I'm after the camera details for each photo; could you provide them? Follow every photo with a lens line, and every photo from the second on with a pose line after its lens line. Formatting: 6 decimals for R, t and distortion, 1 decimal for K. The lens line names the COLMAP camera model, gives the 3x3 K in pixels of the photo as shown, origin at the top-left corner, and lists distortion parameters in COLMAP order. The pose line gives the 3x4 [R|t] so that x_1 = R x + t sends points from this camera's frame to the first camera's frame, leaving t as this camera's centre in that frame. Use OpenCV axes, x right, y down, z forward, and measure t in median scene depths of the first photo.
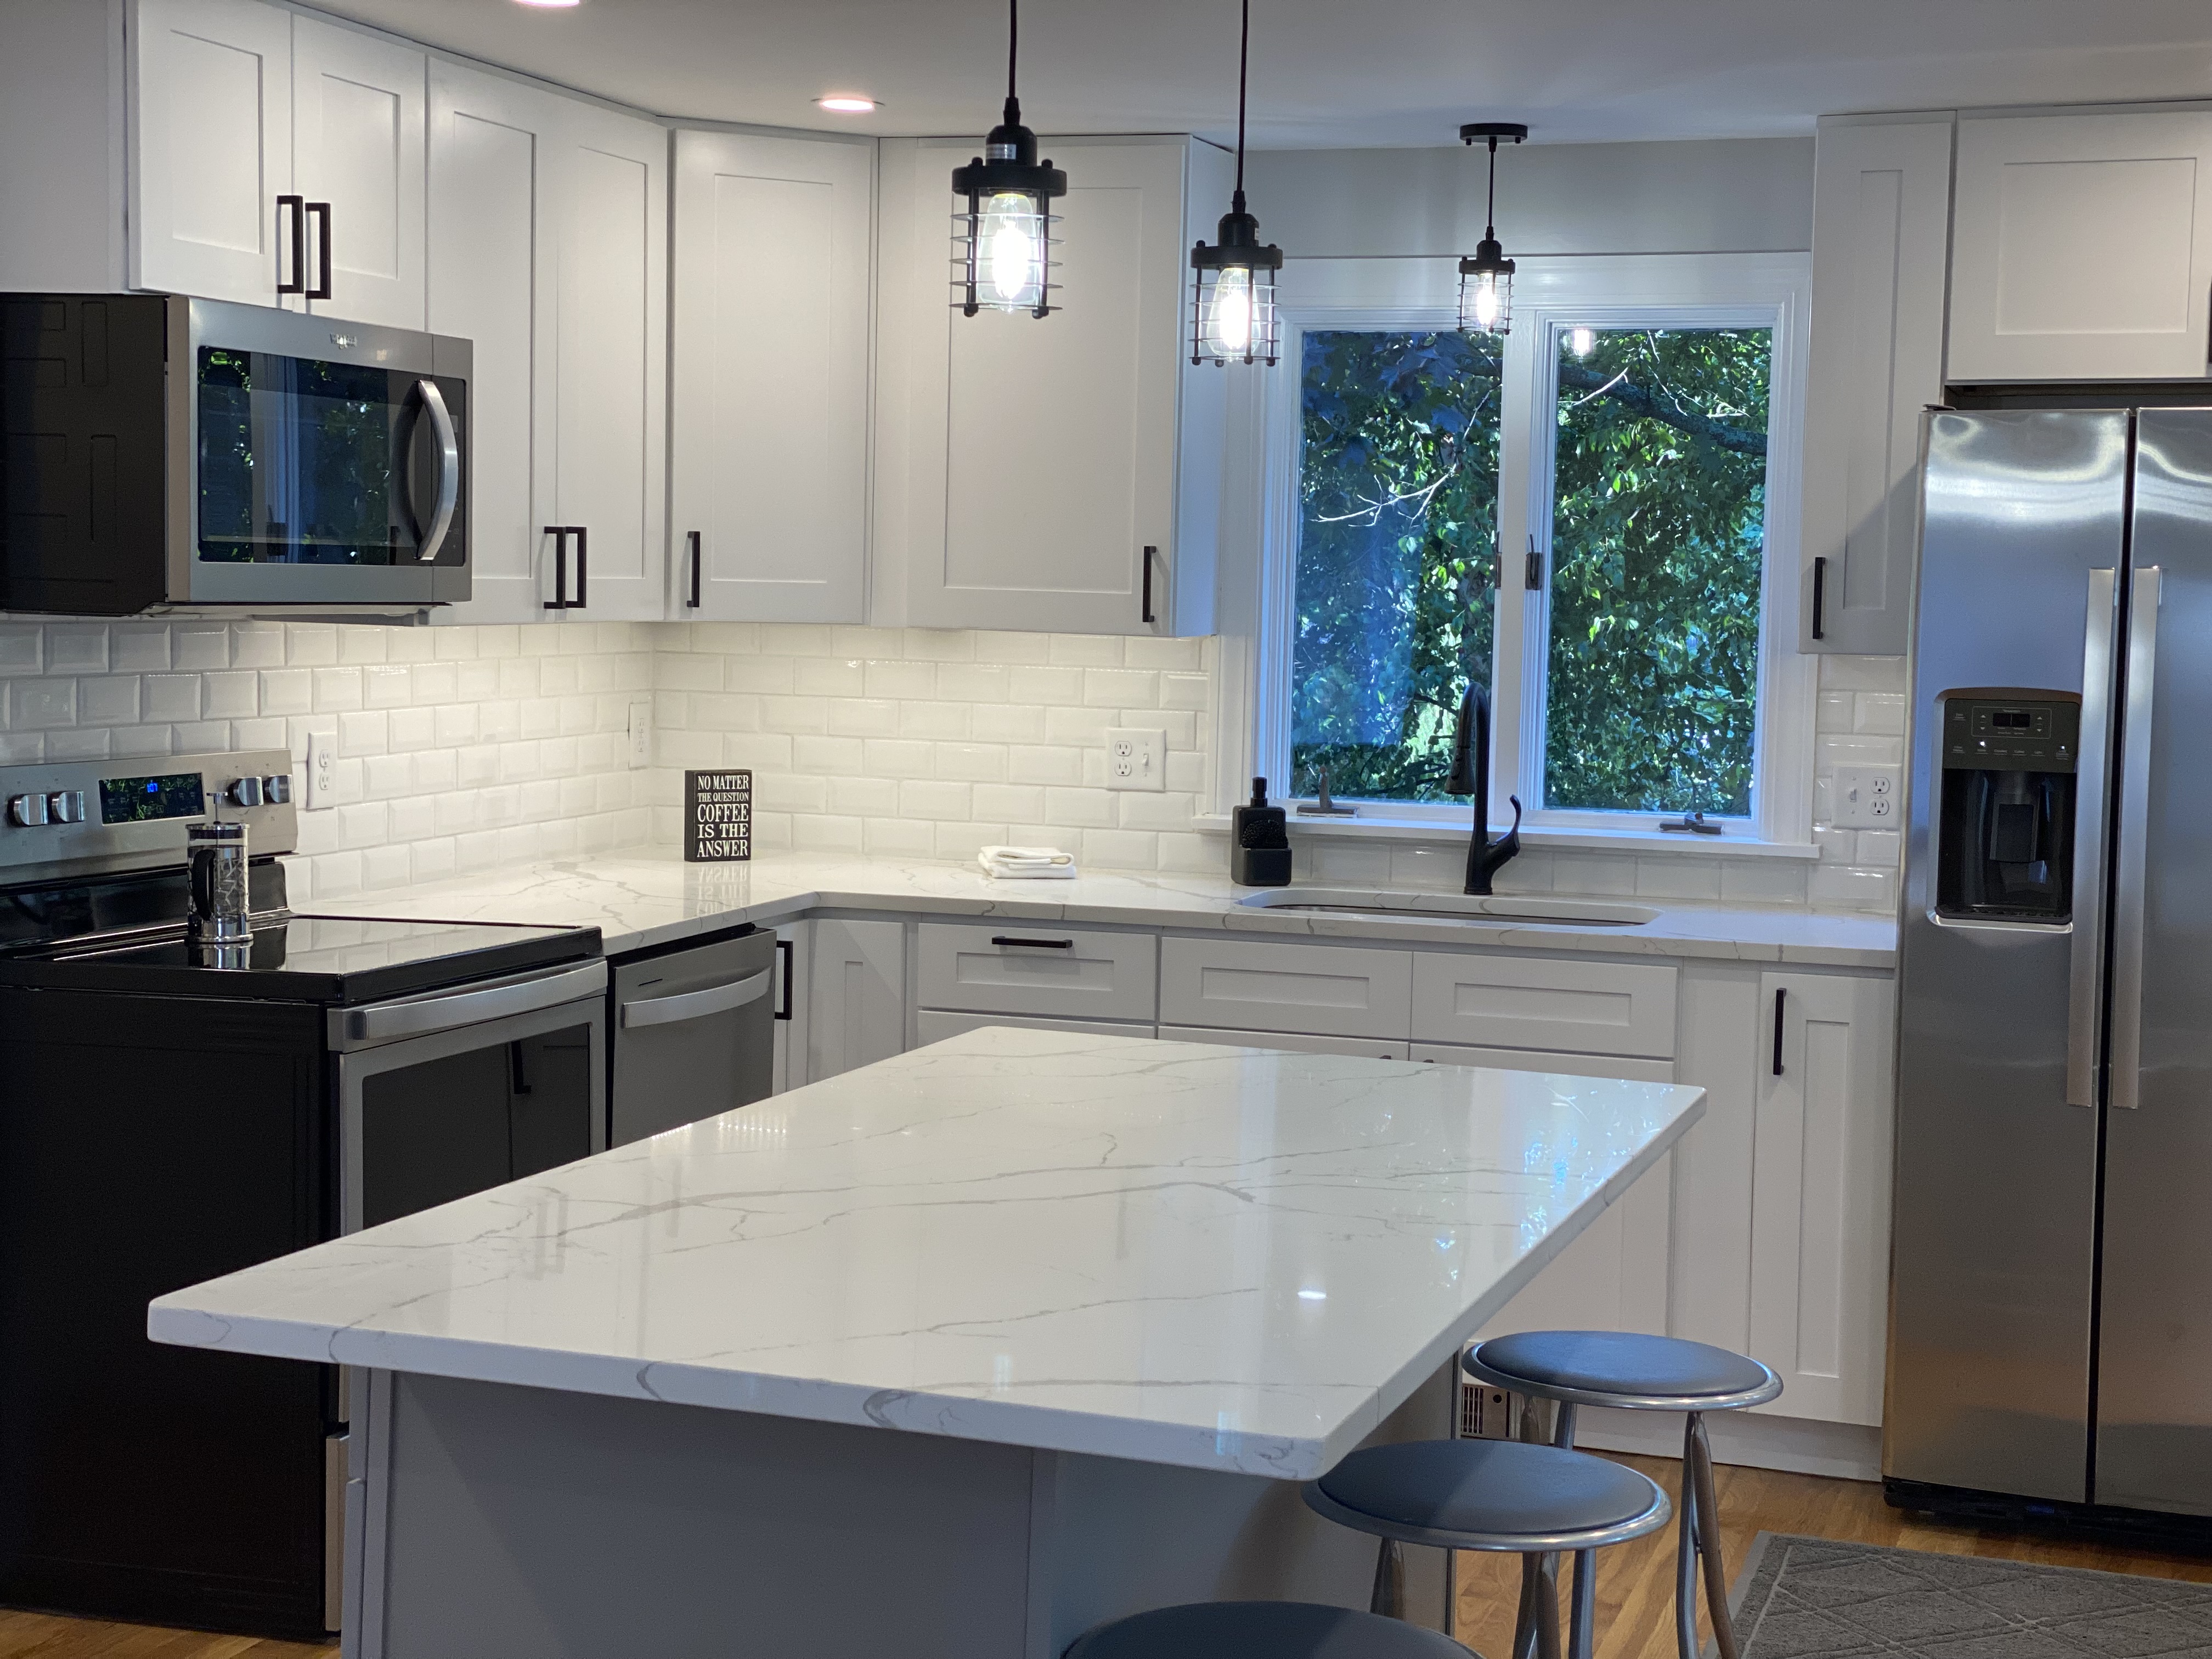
lens RADIAL K [[3266.2, 0, 1106.8], [0, 3266.2, 823.0], [0, 0, 1]] dist [0.126146, 0.000000]
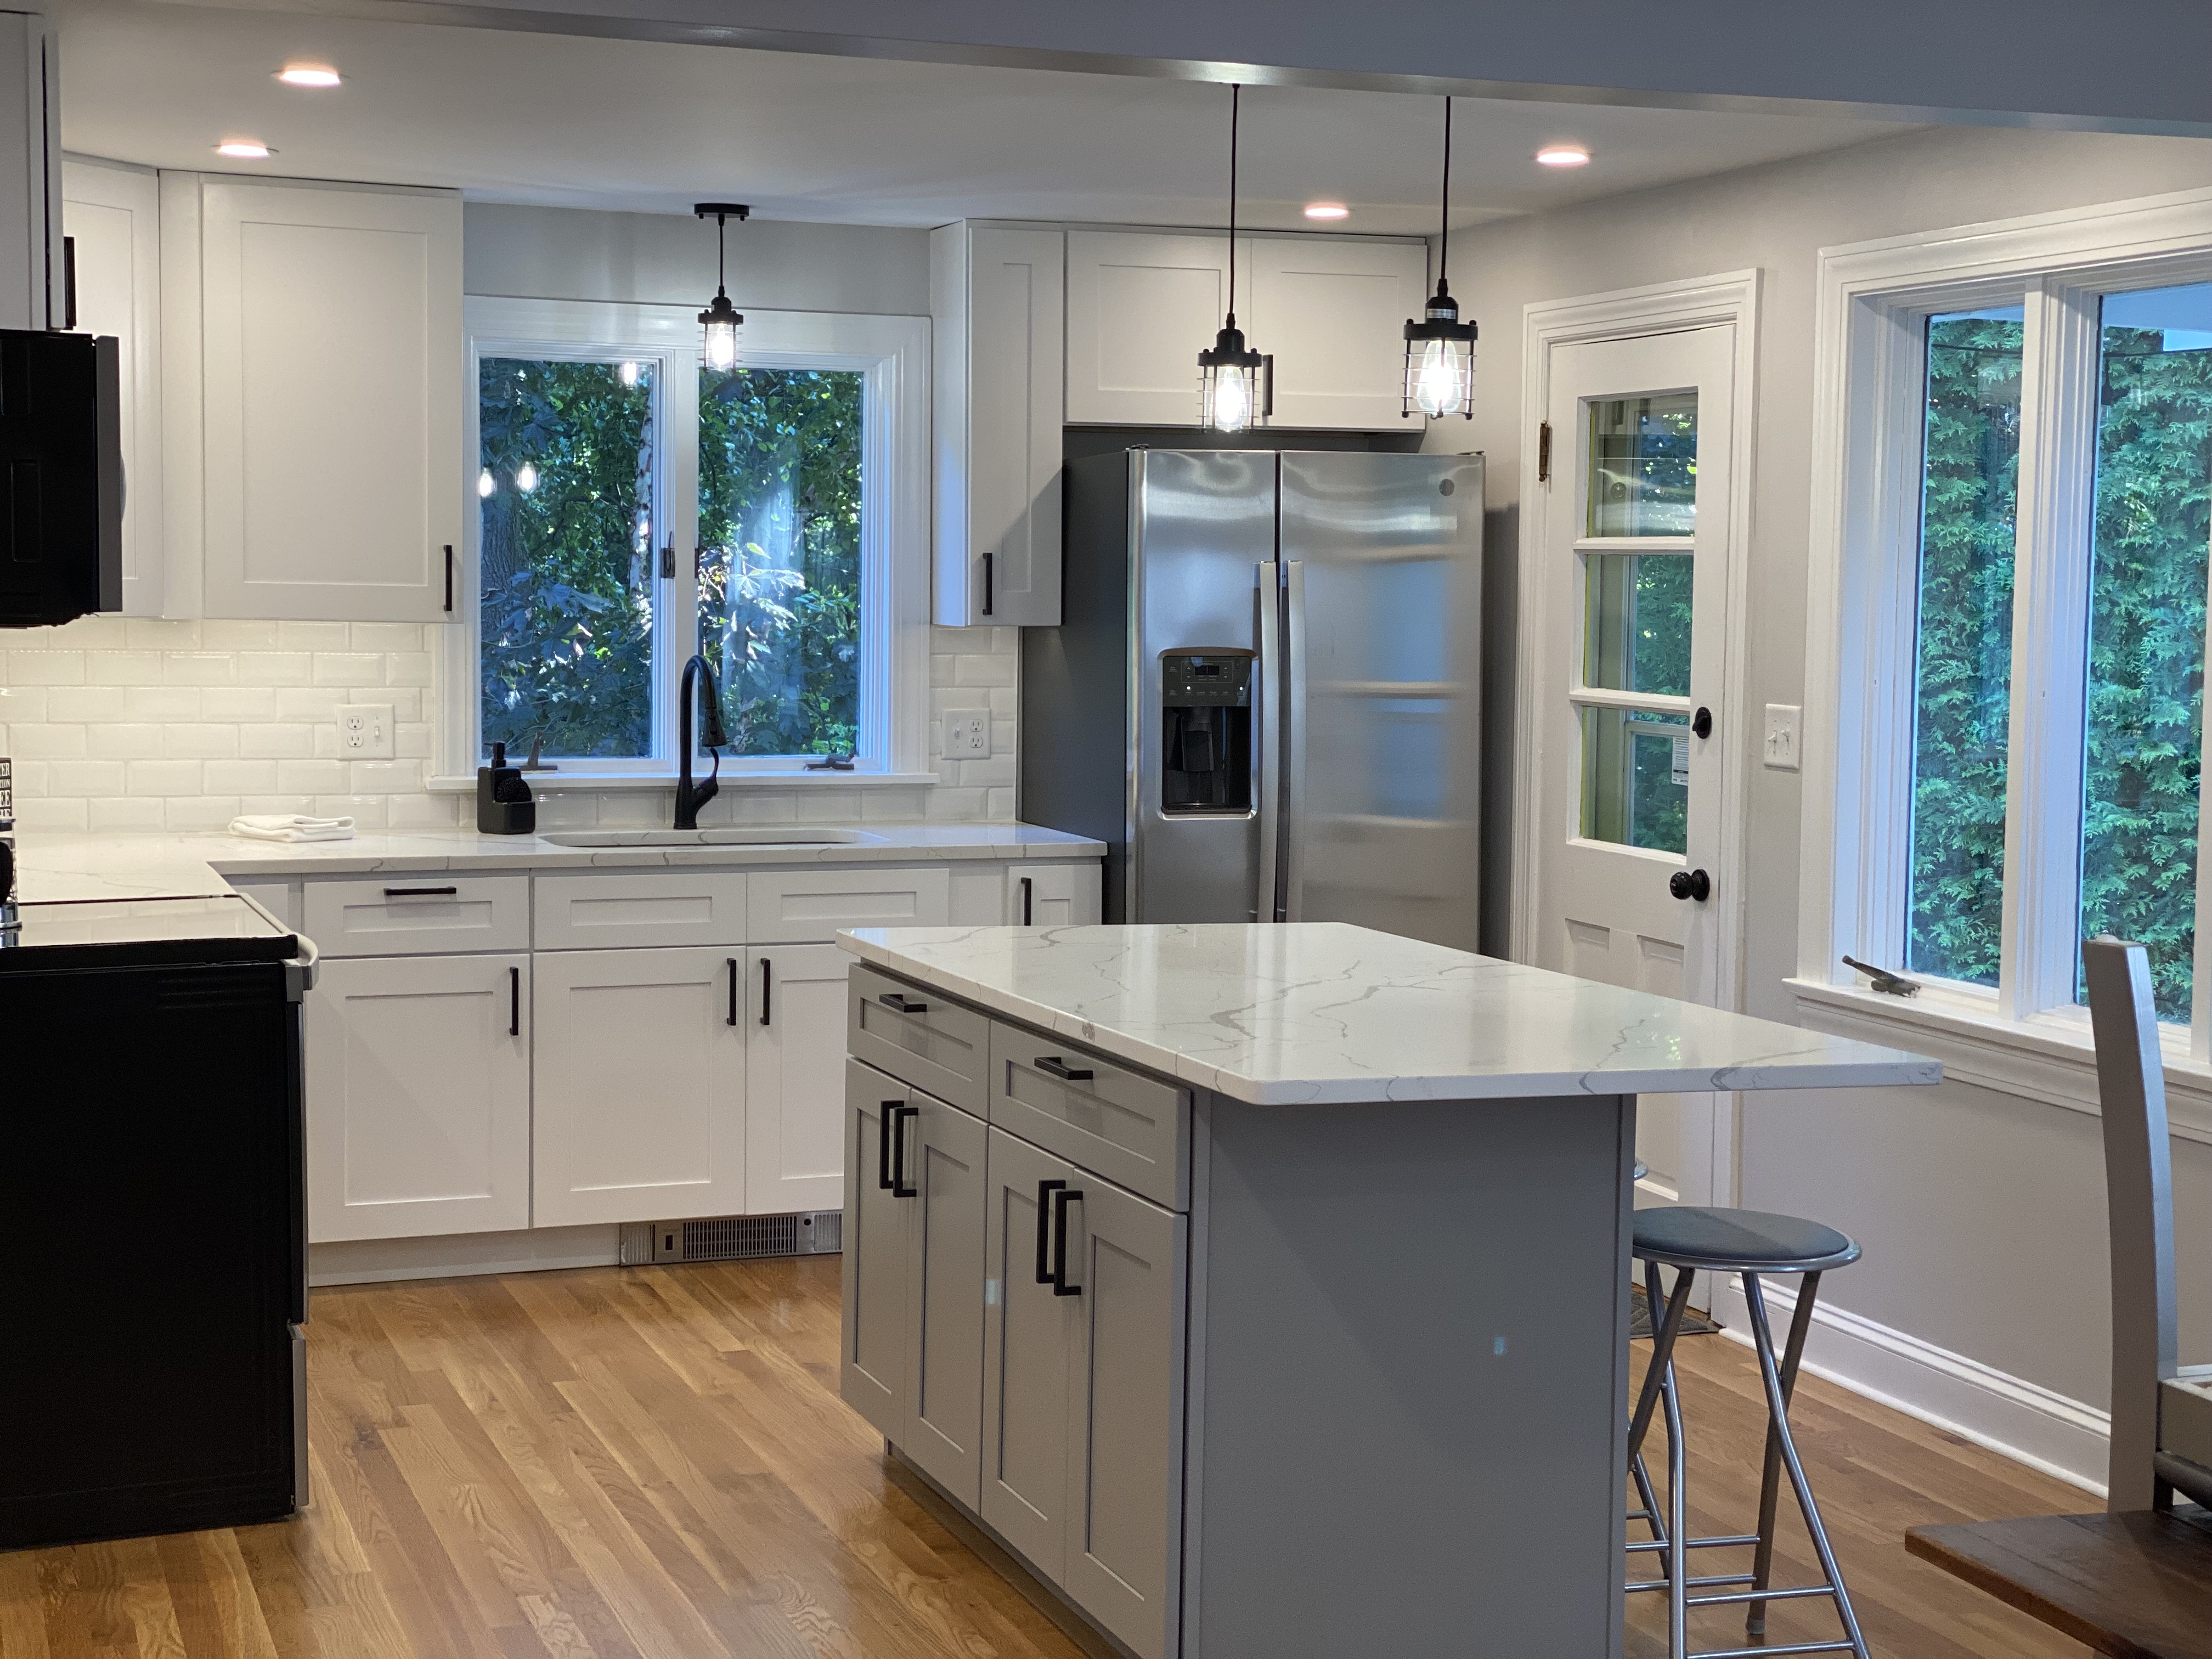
lens RADIAL K [[3266.2, 0, 1110.6], [0, 3266.2, 828.9], [0, 0, 1]] dist [0.126146, 0.000000]
pose [[0.778422, -0.062188, 0.624654, -0.540369], [0.054039, 0.998025, 0.032017, -0.009071], [-0.625411, 0.008833, 0.780245, -0.052596]]
